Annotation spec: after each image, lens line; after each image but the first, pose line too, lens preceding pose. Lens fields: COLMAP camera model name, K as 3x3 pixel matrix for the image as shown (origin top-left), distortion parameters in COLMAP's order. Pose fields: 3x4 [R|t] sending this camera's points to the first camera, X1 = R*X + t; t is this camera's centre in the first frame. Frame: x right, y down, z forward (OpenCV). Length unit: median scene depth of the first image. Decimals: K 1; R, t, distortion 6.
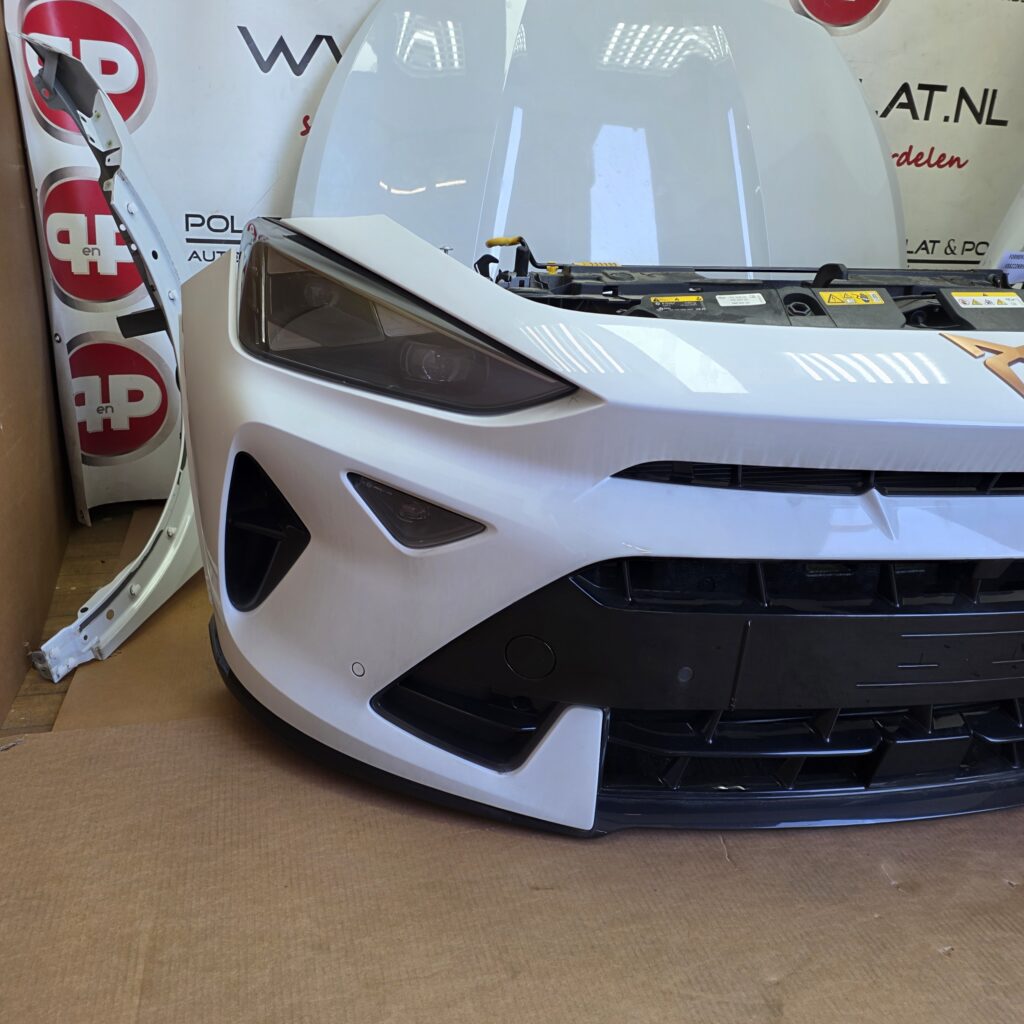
lens RADIAL K [[948.4, 0, 538.4], [0, 948.4, 500.3], [0, 0, 1]] dist [0.041769, -0.022939]
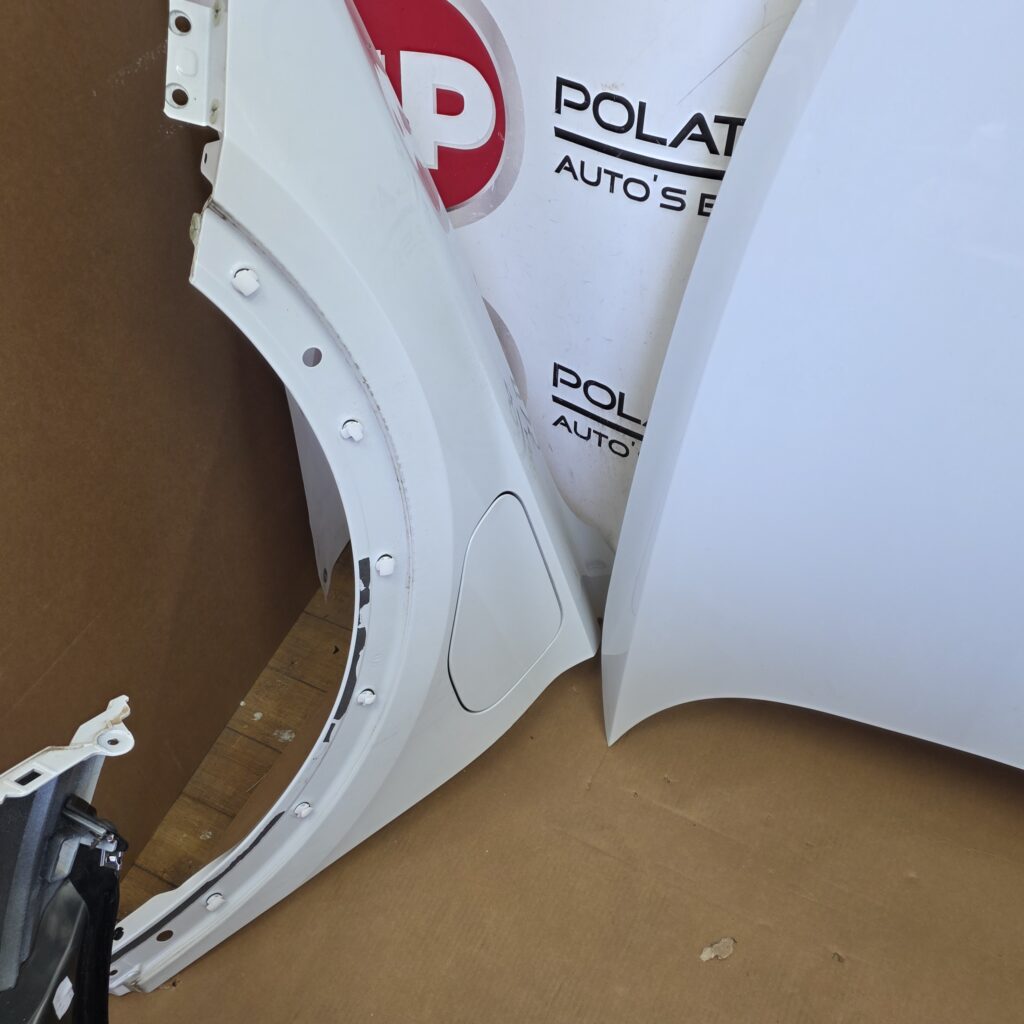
lens RADIAL K [[1069.3, 0, 558.5], [0, 1069.3, 511.5], [0, 0, 1]] dist [0.239853, -0.501340]
pose [[0.755897, 0.447338, -0.478025, -0.027800], [-0.161306, 0.834901, 0.526232, -0.407028], [0.634508, -0.320669, 0.703258, 0.575843]]
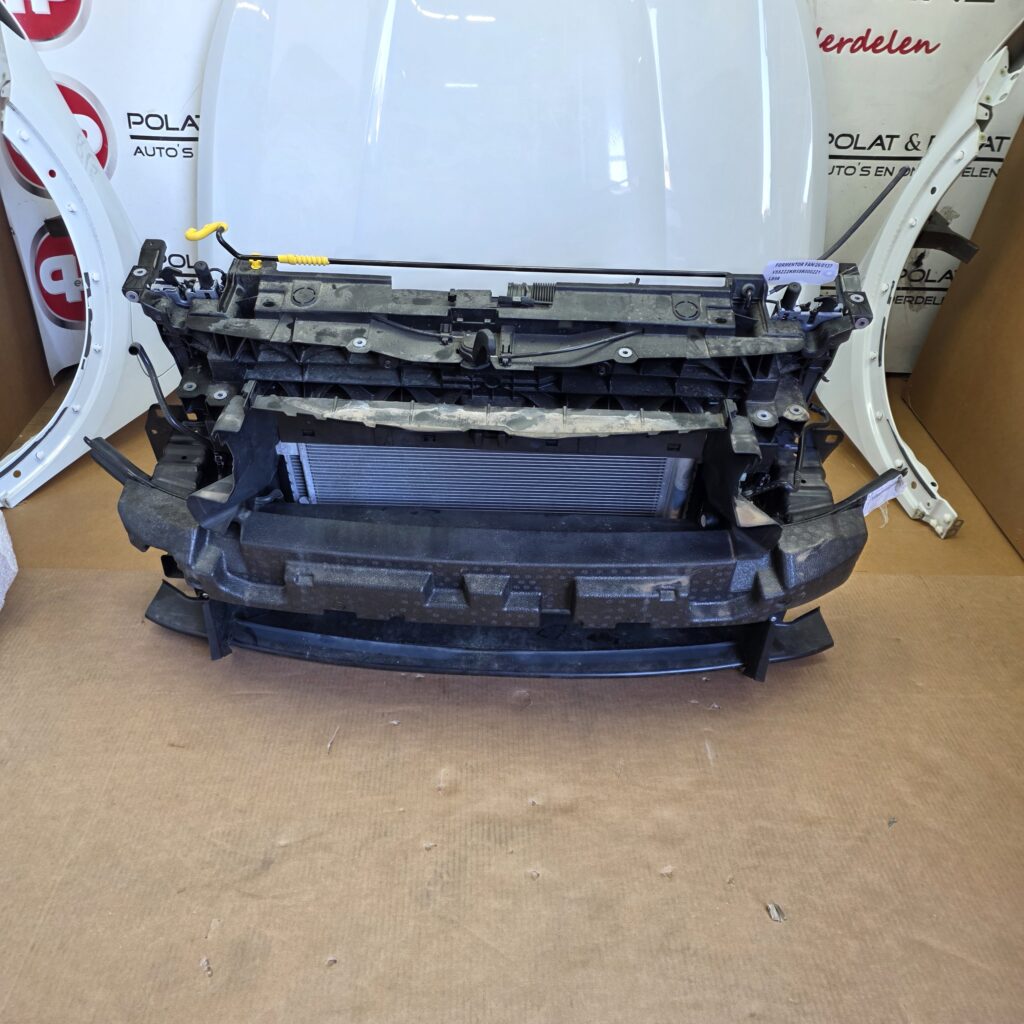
lens RADIAL K [[908.5, 0, 512.0], [0, 908.5, 512.0], [0, 0, 1]] dist [0.017707, -0.003424]
pose [[0.967012, 0.123250, -0.222927, 0.377816], [-0.066406, 0.966866, 0.246497, -0.140752], [0.245921, -0.223562, 0.943156, -0.017497]]
